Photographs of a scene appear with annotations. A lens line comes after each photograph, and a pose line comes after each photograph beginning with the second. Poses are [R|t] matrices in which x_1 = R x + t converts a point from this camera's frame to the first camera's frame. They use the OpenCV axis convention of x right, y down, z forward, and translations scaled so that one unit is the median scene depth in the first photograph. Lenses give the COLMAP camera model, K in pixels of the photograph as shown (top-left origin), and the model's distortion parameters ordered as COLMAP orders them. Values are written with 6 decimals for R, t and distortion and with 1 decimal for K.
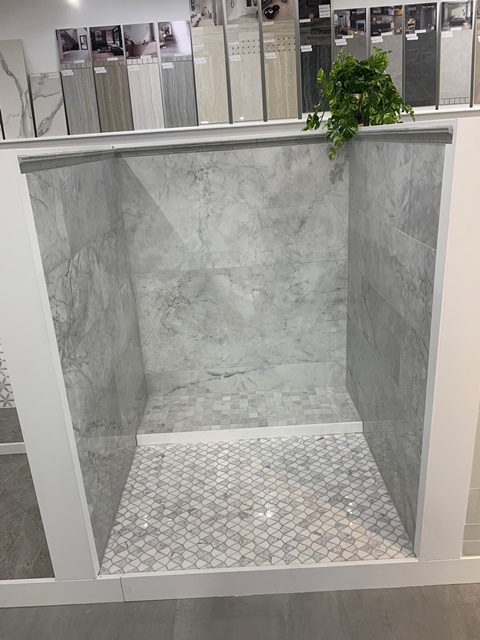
lens RADIAL K [[492.7, 0, 242.5], [0, 492.7, 311.8], [0, 0, 1]] dist [0.016952, -0.023478]
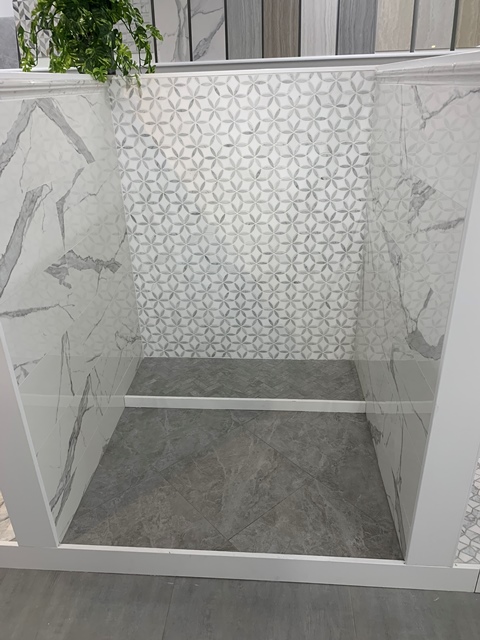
lens RADIAL K [[492.7, 0, 239.3], [0, 492.7, 322.5], [0, 0, 1]] dist [0.016952, -0.023478]
pose [[0.995149, 0.069837, -0.069286, -0.236747], [-0.060674, 0.990106, 0.126524, 0.002949], [0.077437, -0.121707, 0.989541, 0.048341]]
